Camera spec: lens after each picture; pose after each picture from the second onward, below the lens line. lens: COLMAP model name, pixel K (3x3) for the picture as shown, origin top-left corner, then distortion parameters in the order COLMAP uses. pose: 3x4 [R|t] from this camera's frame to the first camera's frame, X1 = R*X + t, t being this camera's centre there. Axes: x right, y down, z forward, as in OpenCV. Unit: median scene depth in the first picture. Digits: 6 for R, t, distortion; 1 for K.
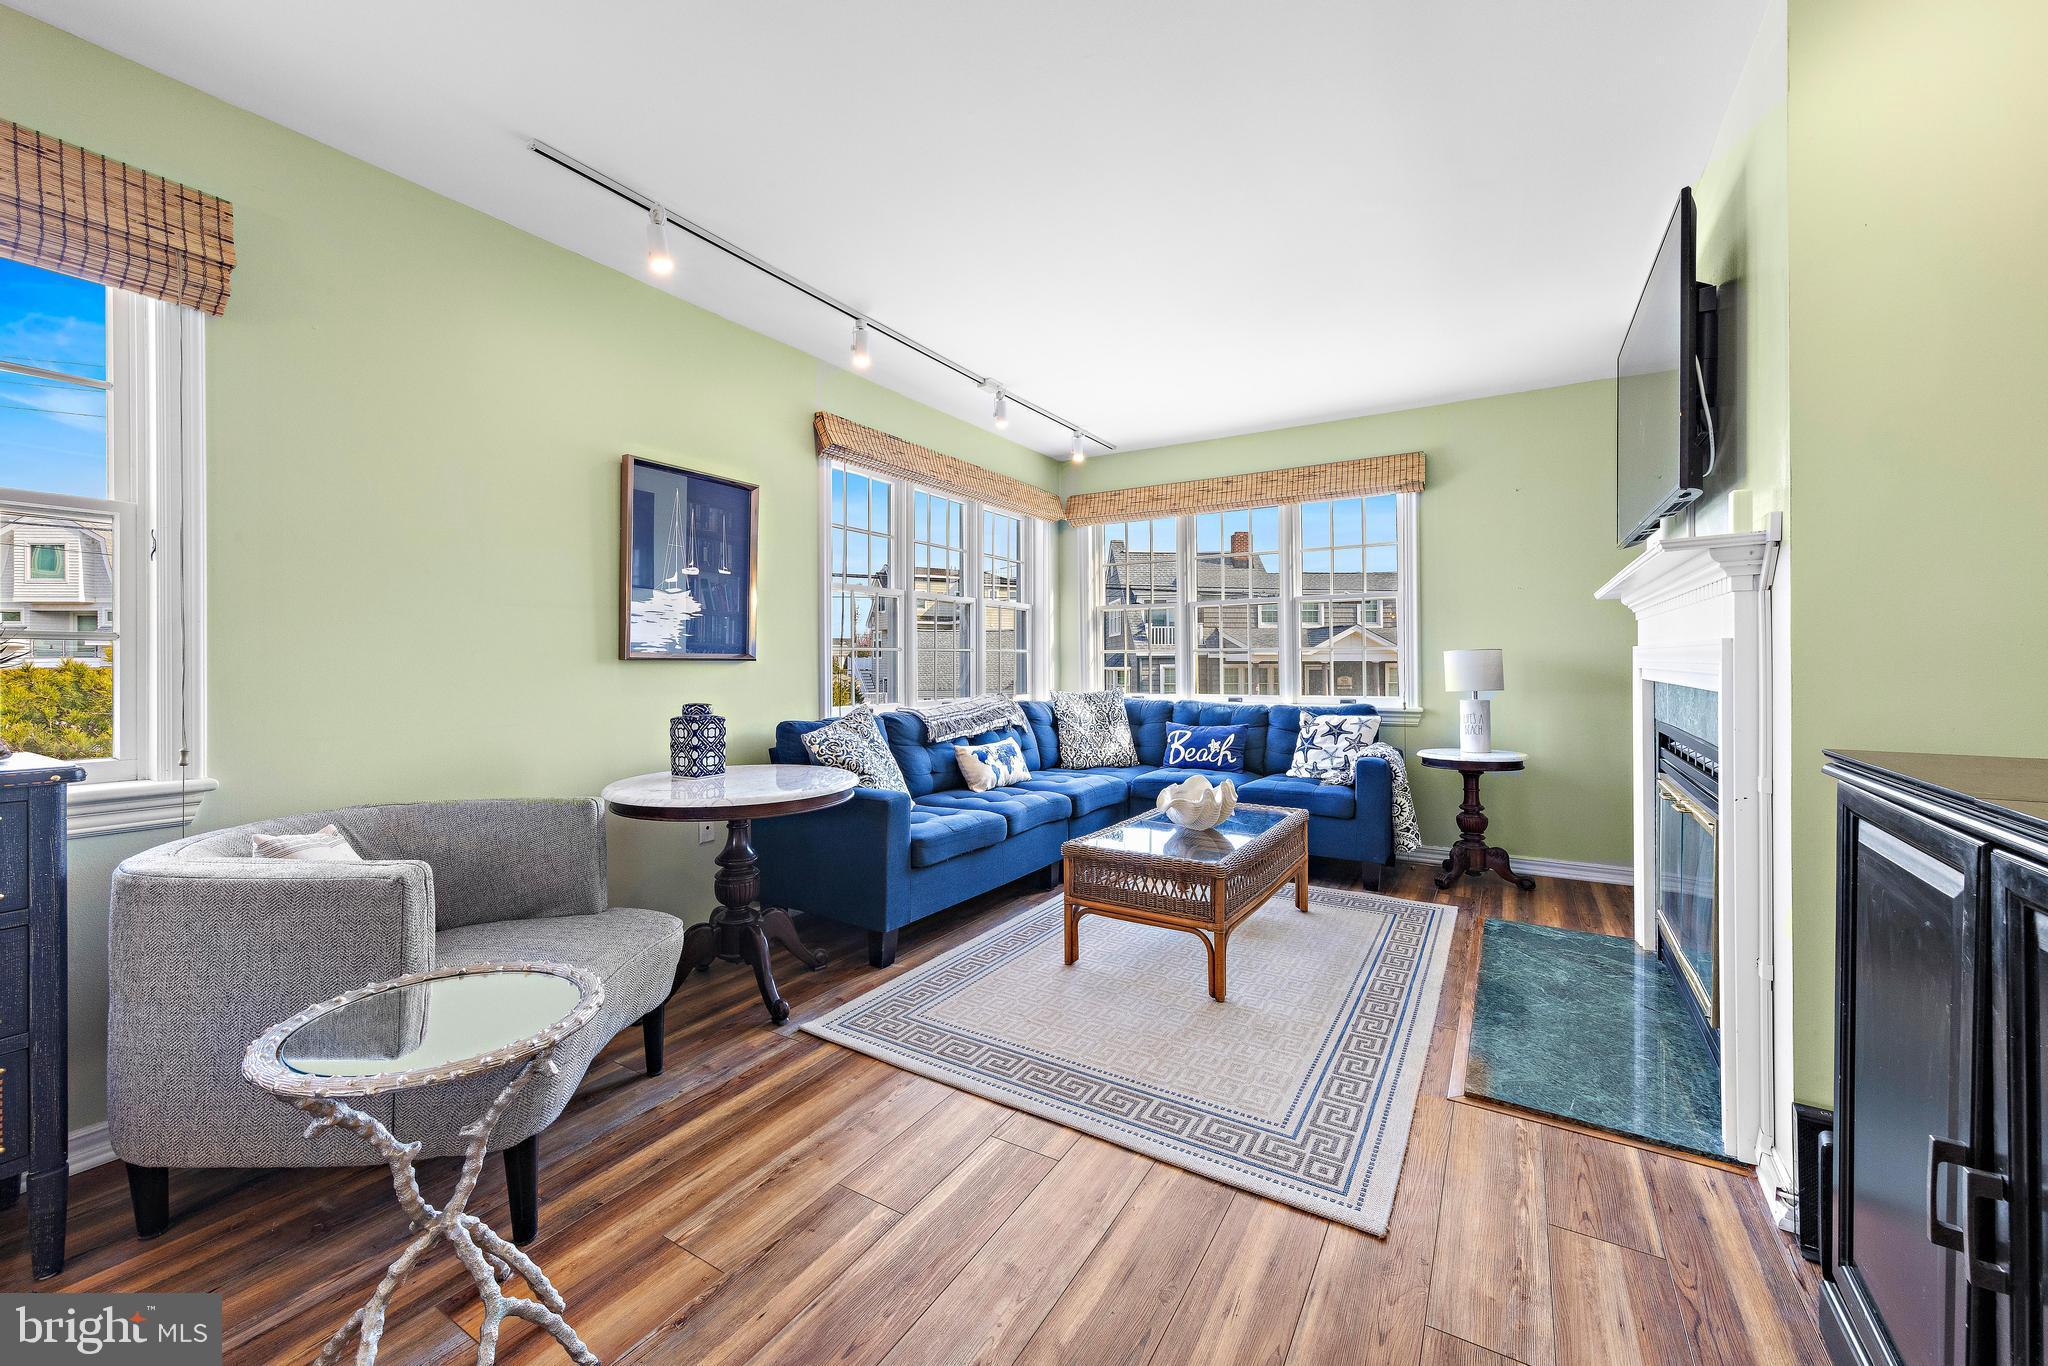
lens RADIAL K [[791.9, 0, 1020.0], [0, 791.9, 655.1], [0, 0, 1]] dist [0.001058, 0.000047]
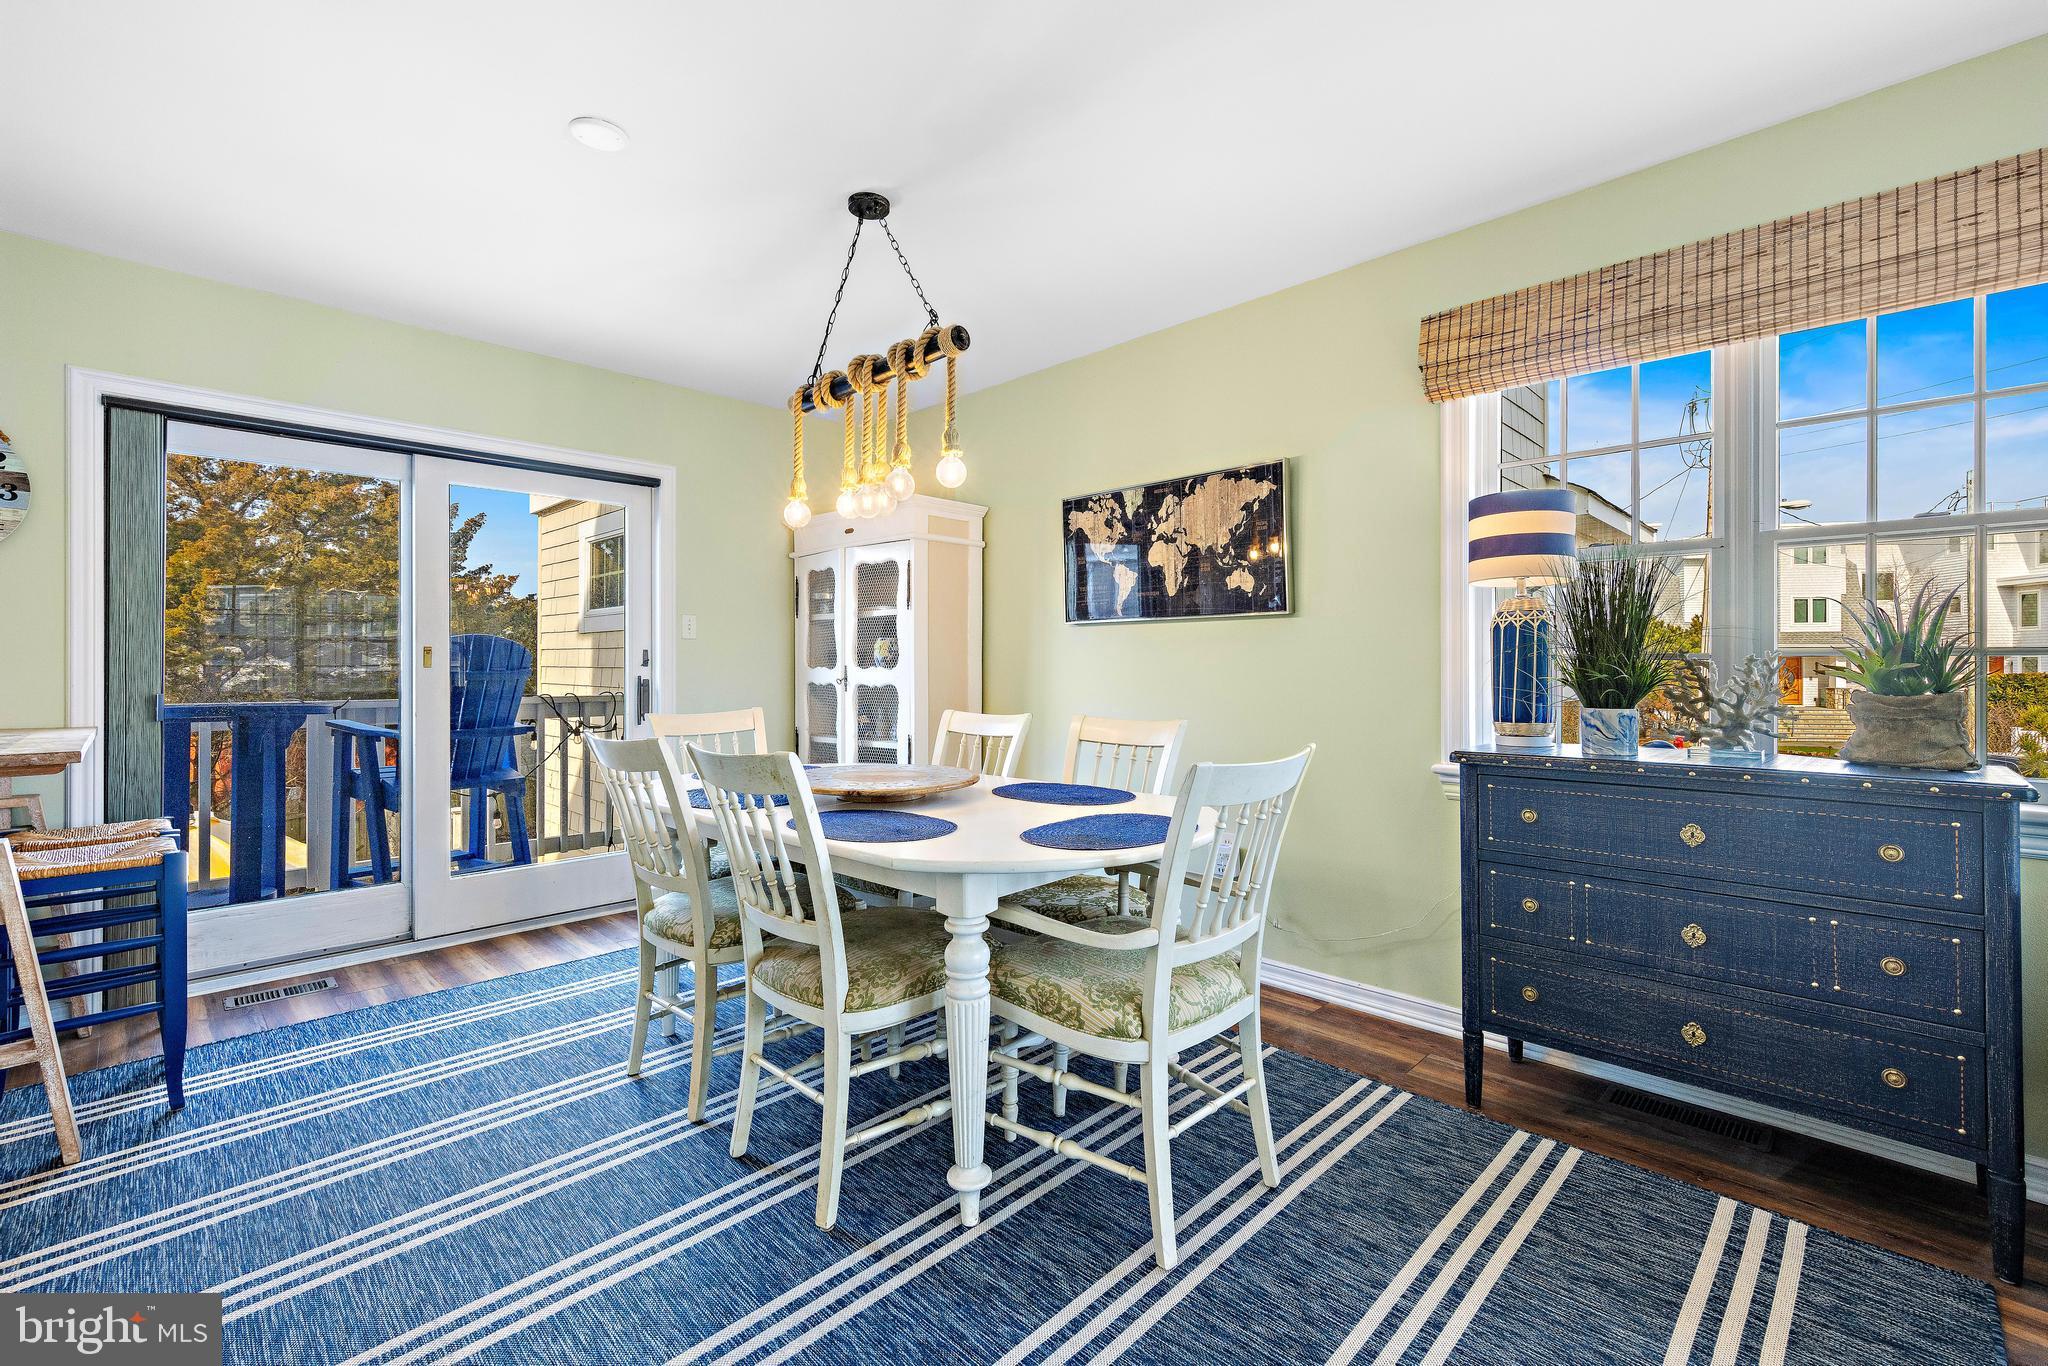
lens RADIAL K [[873.5, 0, 1031.7], [0, 873.5, 661.9], [0, 0, 1]] dist [0.002721, 0.000561]
pose [[-0.213646, -0.001018, -0.976911, 0.754935], [0.006001, 0.999979, -0.002354, -0.044704], [0.976893, -0.006365, -0.213635, 1.189059]]
